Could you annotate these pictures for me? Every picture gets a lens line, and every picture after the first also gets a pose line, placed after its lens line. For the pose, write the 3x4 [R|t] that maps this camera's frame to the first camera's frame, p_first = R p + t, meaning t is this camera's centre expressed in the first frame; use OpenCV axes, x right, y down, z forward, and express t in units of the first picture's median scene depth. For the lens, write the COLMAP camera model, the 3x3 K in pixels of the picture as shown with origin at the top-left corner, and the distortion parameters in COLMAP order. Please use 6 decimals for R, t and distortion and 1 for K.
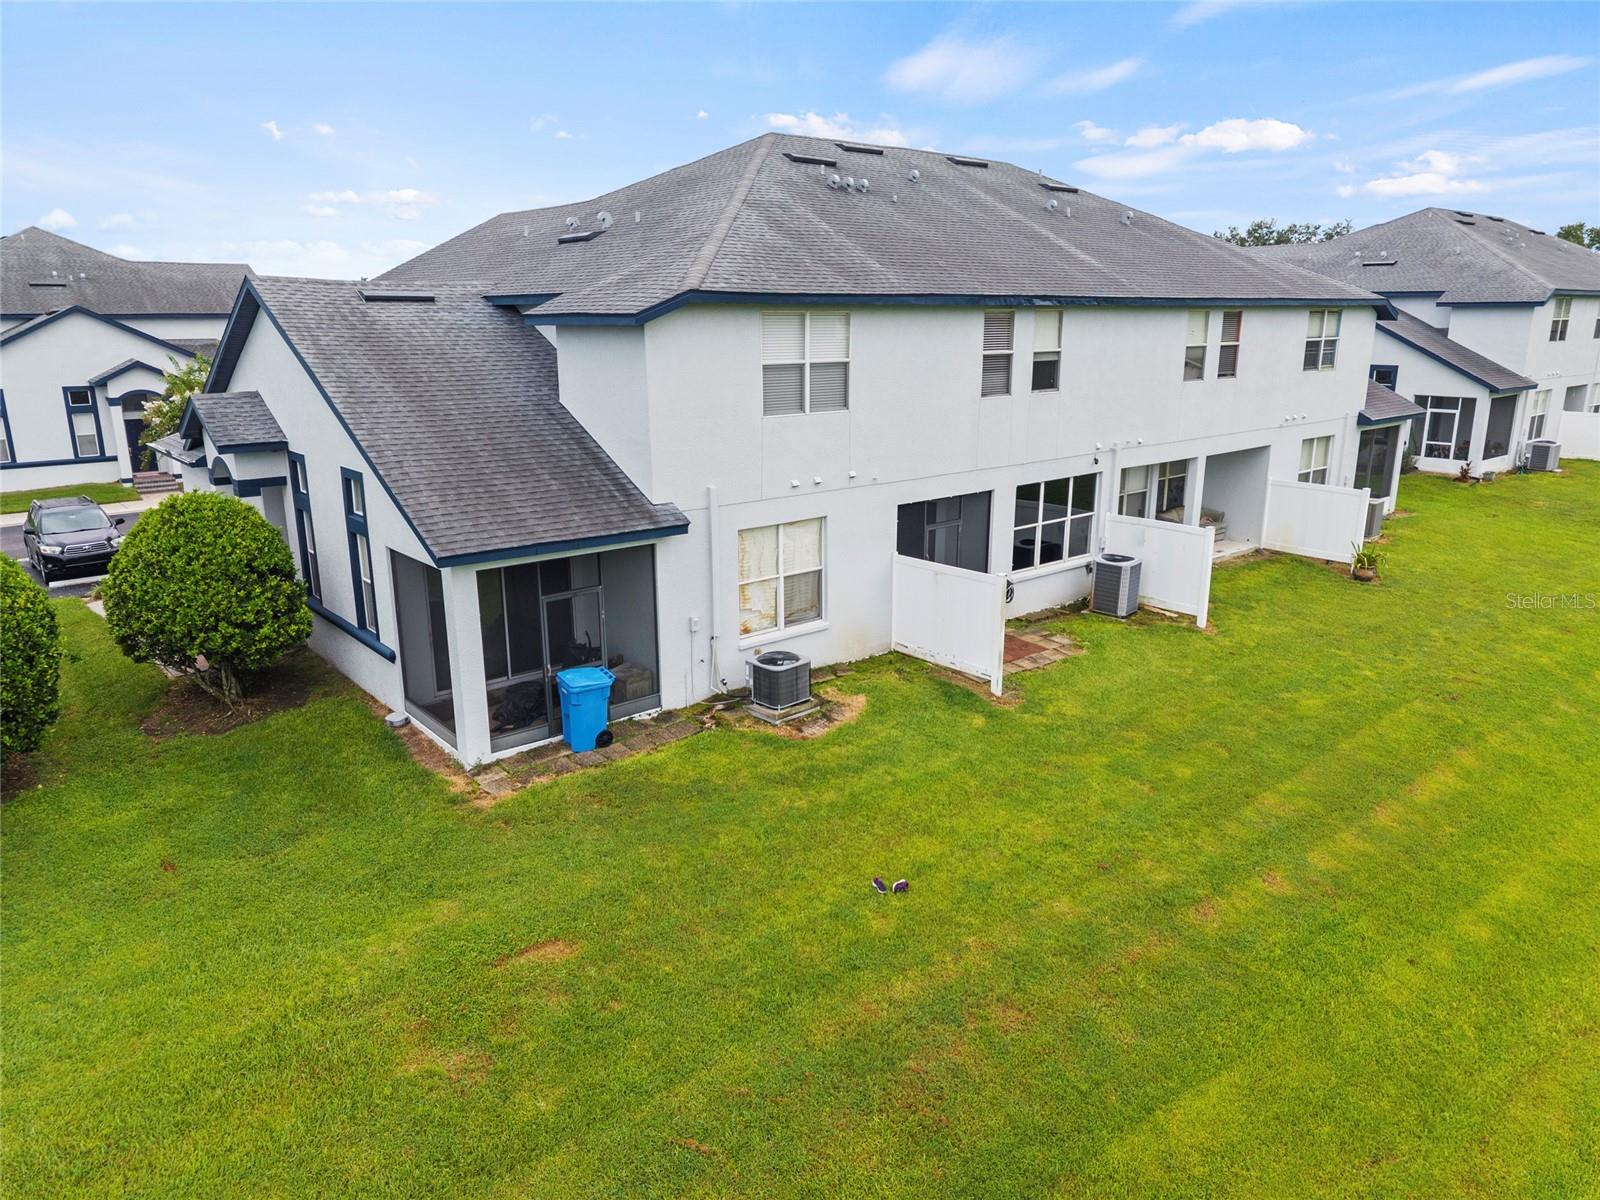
lens RADIAL K [[1070.1, 0, 800.0], [0, 1070.1, 600.0], [0, 0, 1]] dist [0.056170, -0.070827]
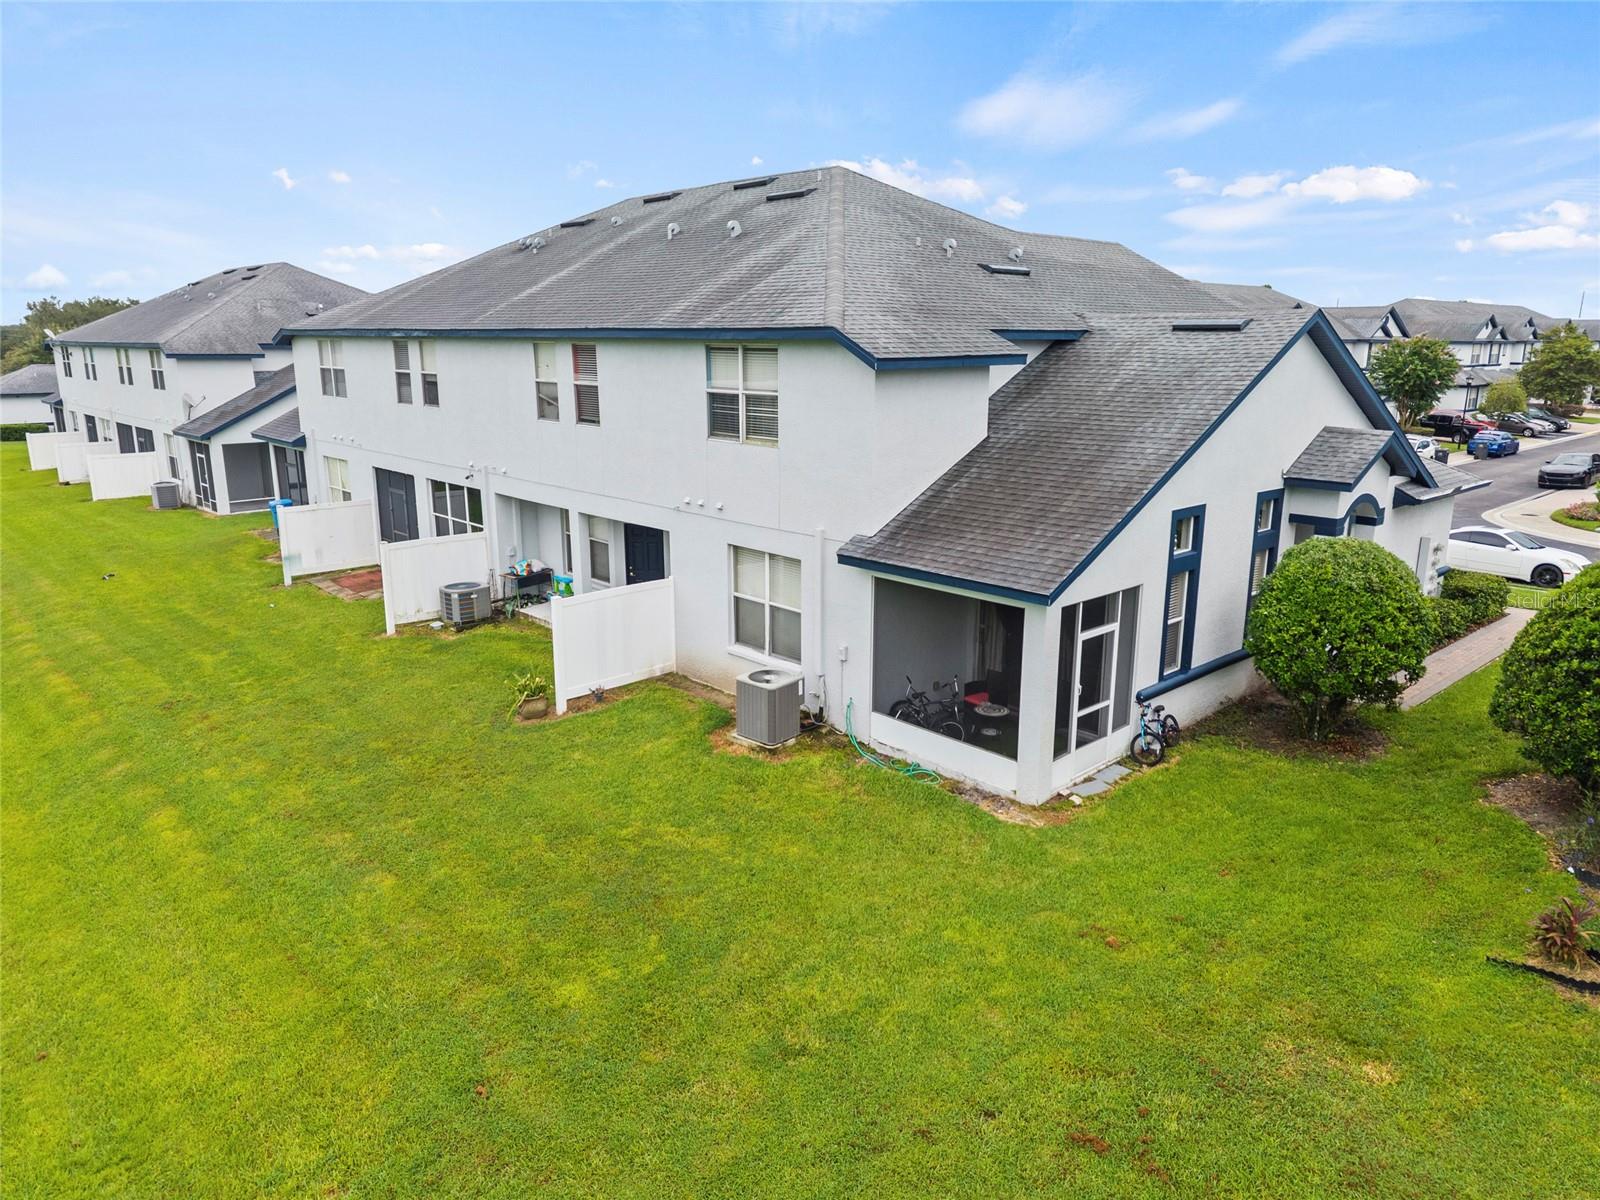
lens RADIAL K [[1070.1, 0, 800.0], [0, 1070.1, 600.0], [0, 0, 1]] dist [0.056170, -0.070827]
pose [[0.062322, 0.230448, -0.971087, 1.293159], [-0.276116, 0.938984, 0.205109, -0.307584], [0.959102, 0.255350, 0.122149, 1.142489]]
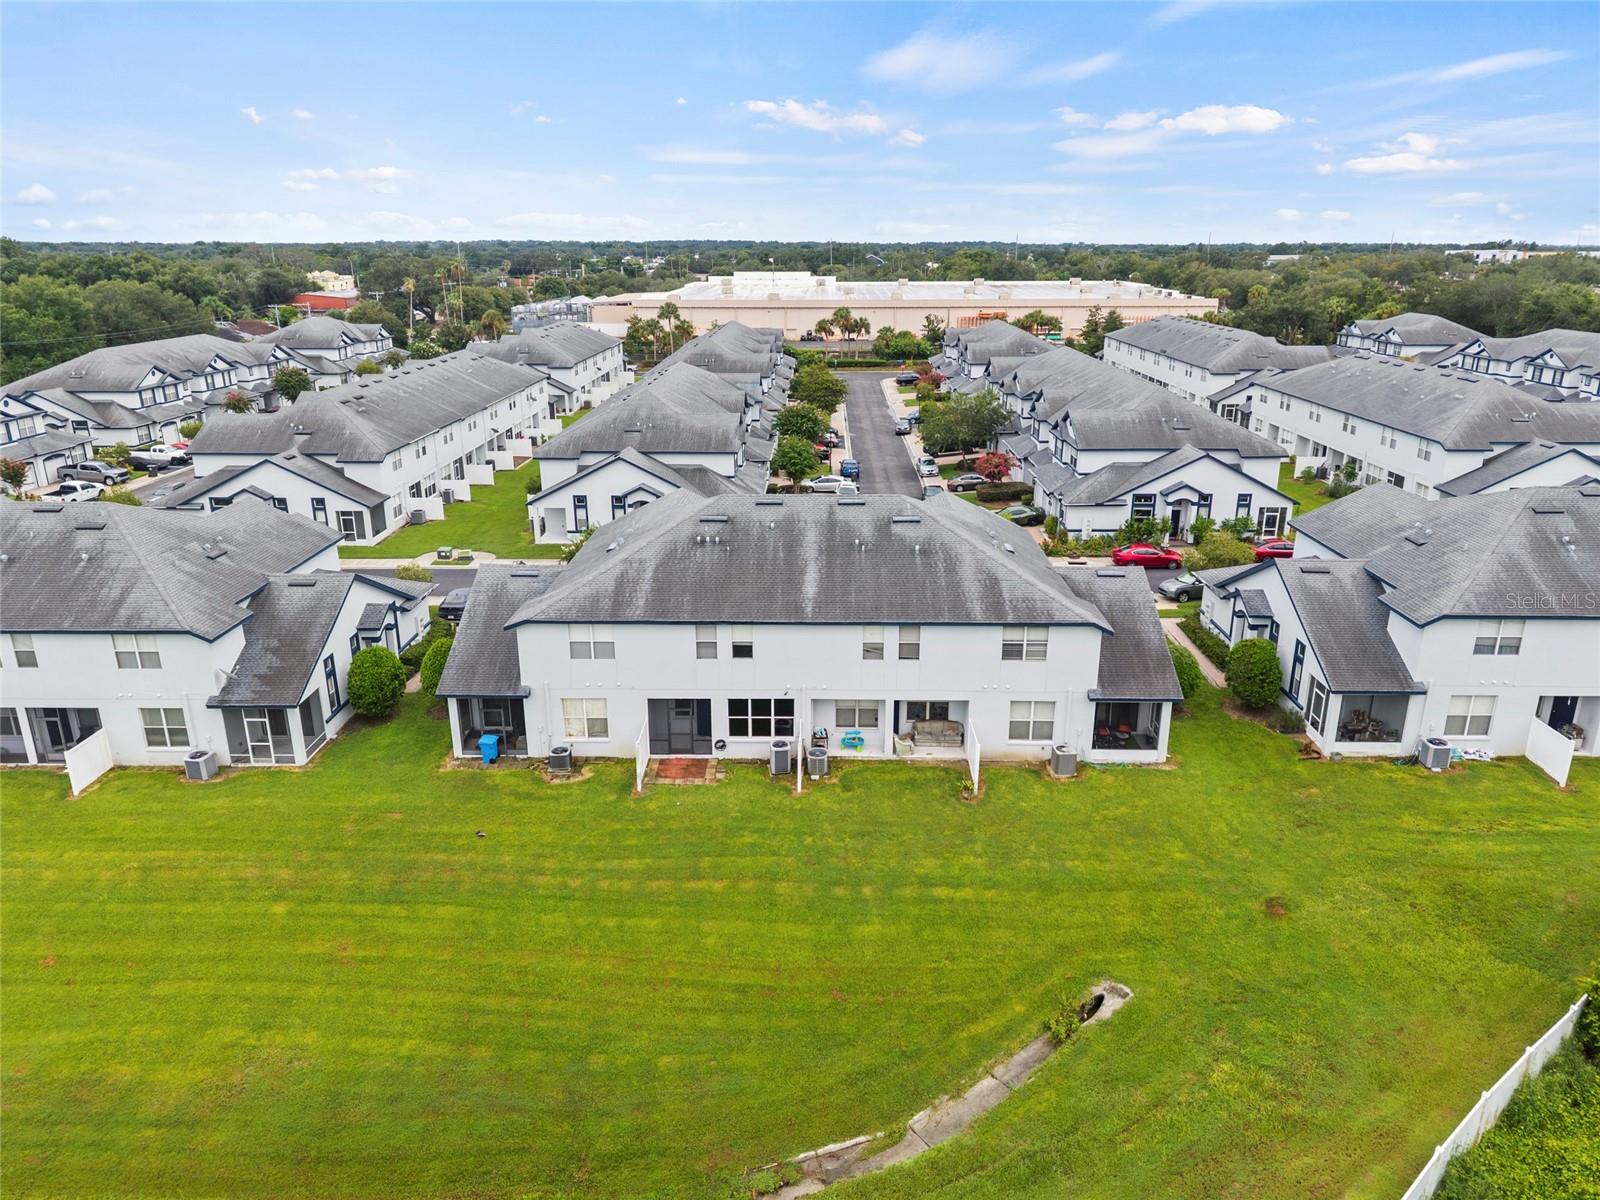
lens RADIAL K [[1070.1, 0, 800.0], [0, 1070.1, 600.0], [0, 0, 1]] dist [0.056170, -0.070827]
pose [[0.745525, 0.207417, -0.633380, 1.395401], [-0.166200, 0.978175, 0.124702, -0.508655], [0.645422, 0.012299, 0.763727, -0.443180]]
